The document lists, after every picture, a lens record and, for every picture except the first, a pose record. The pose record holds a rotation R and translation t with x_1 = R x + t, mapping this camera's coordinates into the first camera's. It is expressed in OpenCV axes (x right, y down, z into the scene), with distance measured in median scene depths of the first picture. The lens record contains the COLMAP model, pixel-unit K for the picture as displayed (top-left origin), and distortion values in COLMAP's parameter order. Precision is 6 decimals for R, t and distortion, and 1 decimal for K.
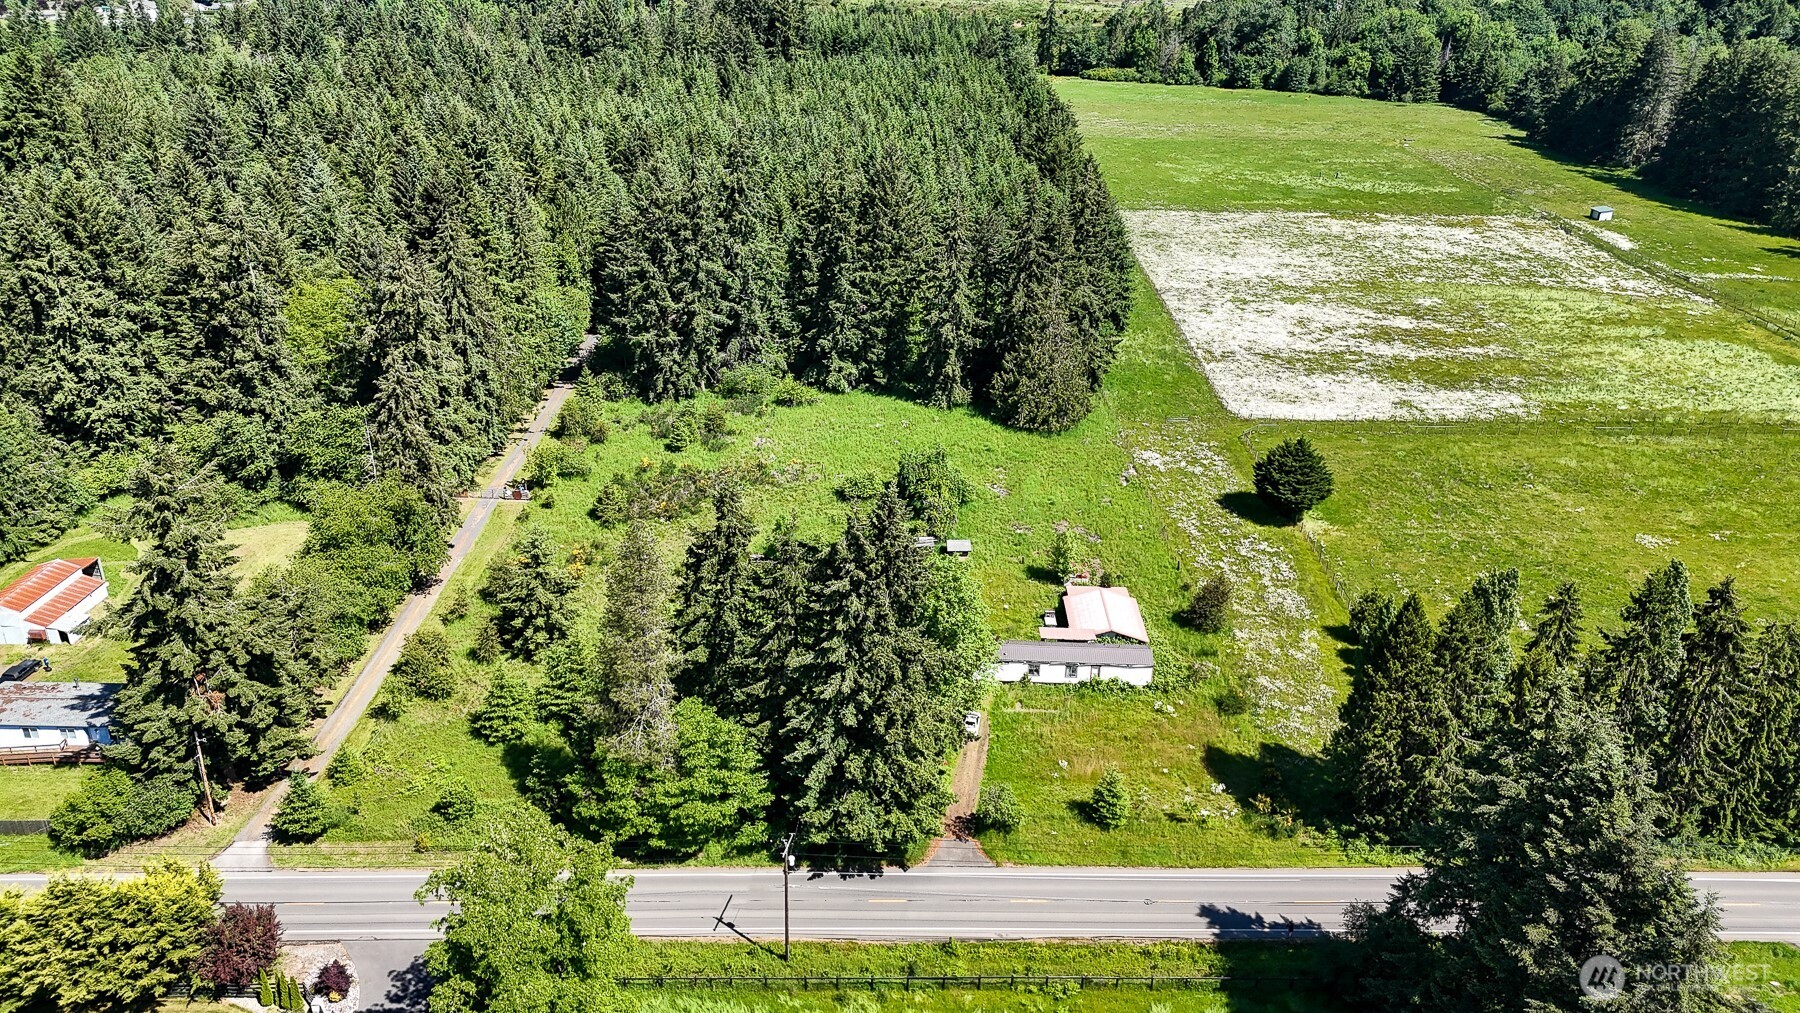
lens RADIAL K [[1318.6, 0, 900.0], [0, 1318.6, 506.5], [0, 0, 1]] dist [0.058808, -0.048729]
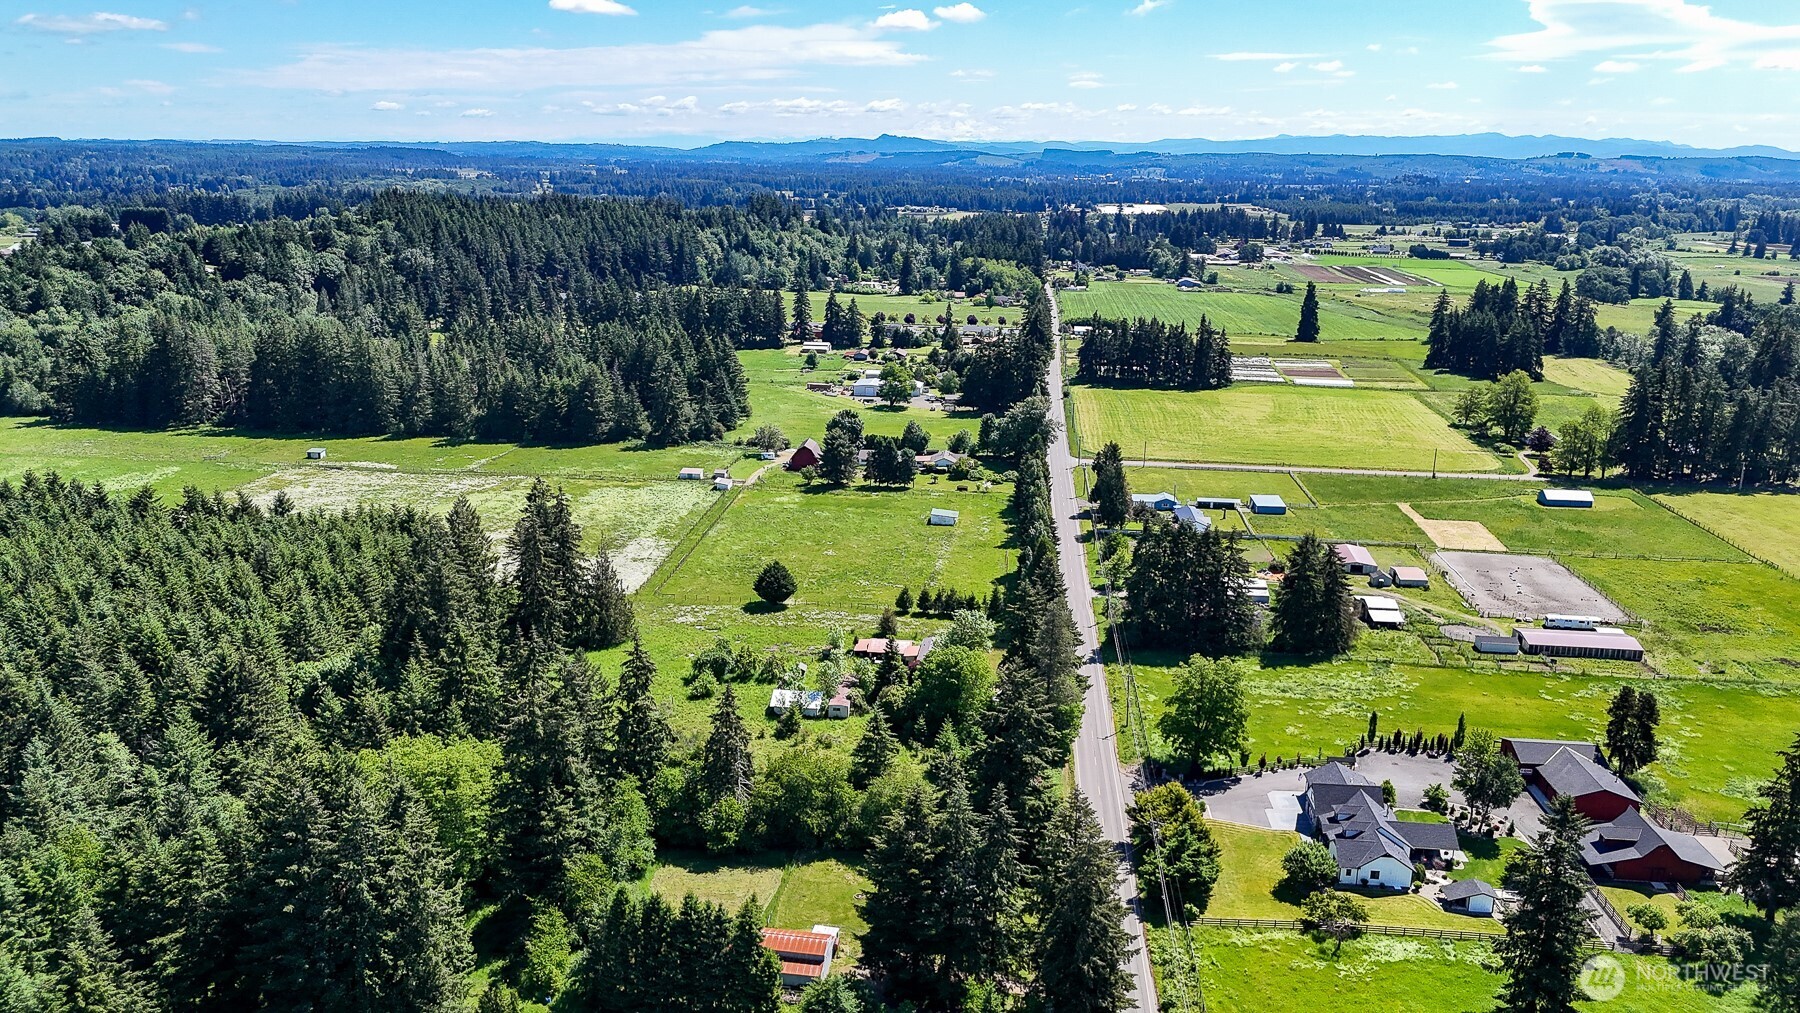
lens RADIAL K [[1318.6, 0, 900.0], [0, 1318.6, 506.5], [0, 0, 1]] dist [0.058808, -0.048729]
pose [[0.115238, -0.270056, 0.955924, -1.386117], [0.400843, 0.893146, 0.203998, -0.411392], [-0.908870, 0.359667, 0.211175, 0.397457]]
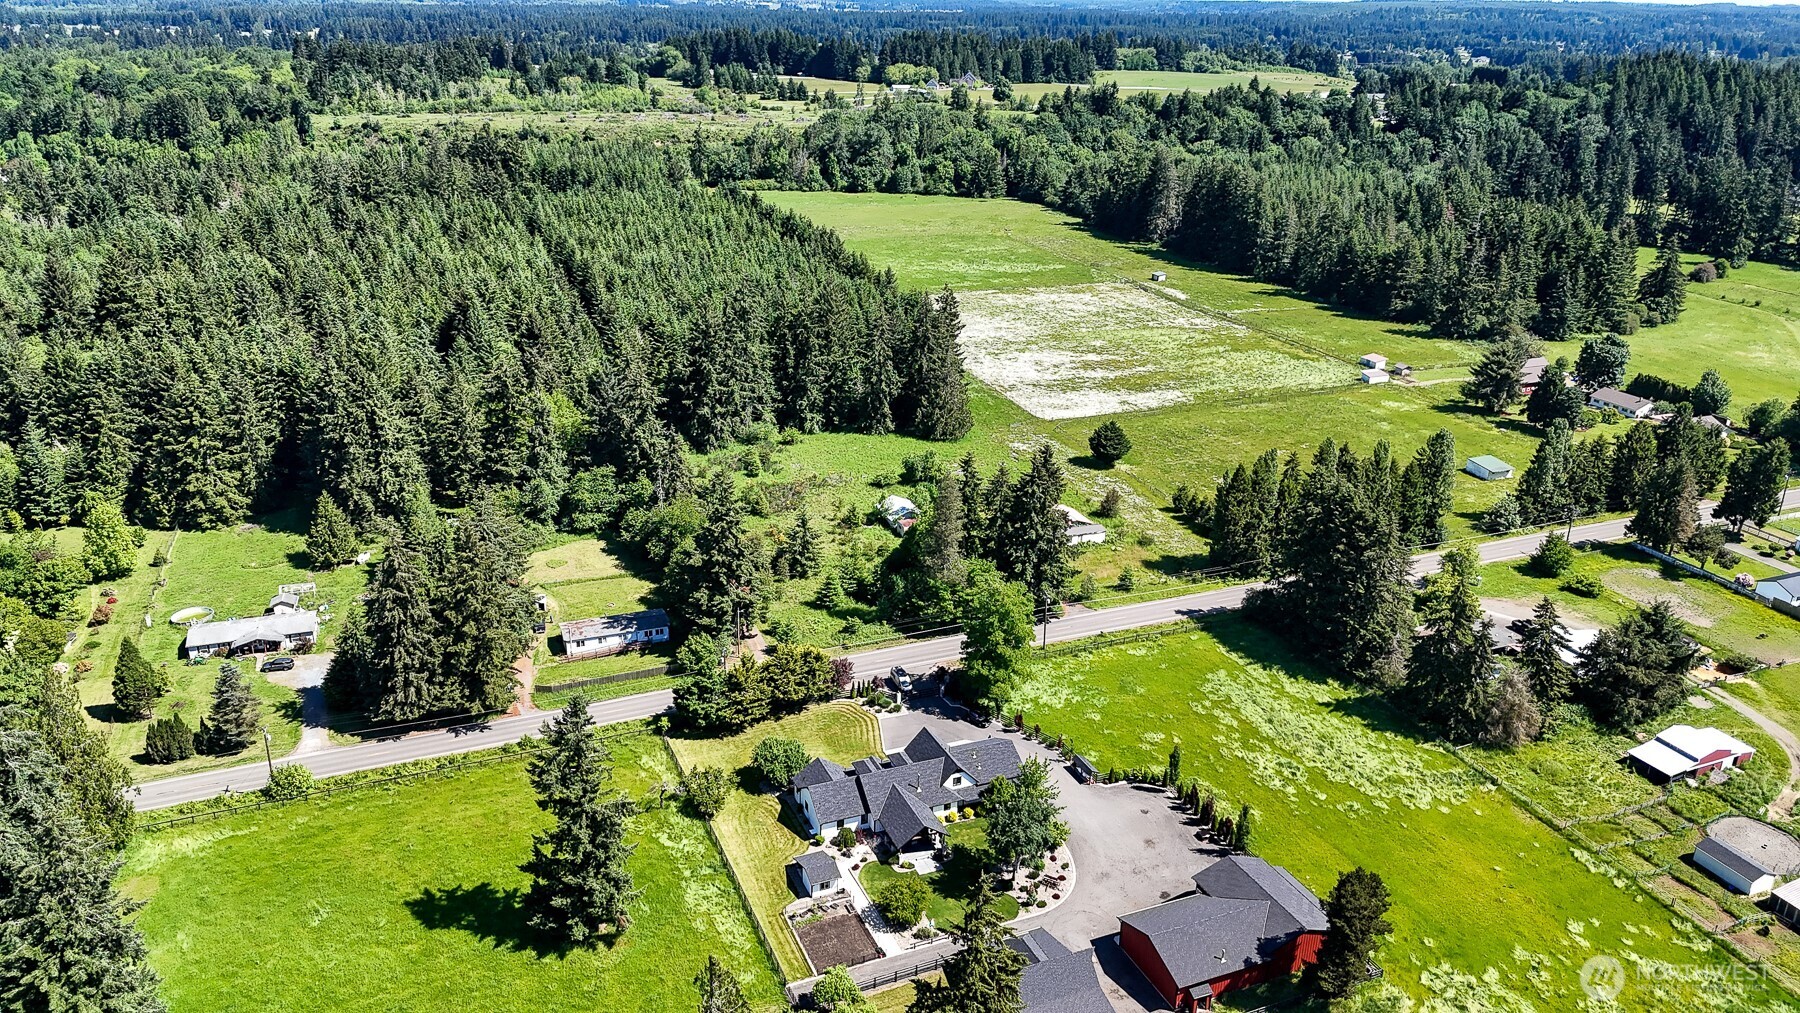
lens RADIAL K [[1311.4, 0, 900.0], [0, 1311.4, 506.5], [0, 0, 1]] dist [0.094248, -0.130860]
pose [[0.931210, -0.135058, 0.338536, -0.592353], [0.151558, 0.988189, -0.022654, 0.061461], [-0.331478, 0.072404, 0.940681, -0.605322]]
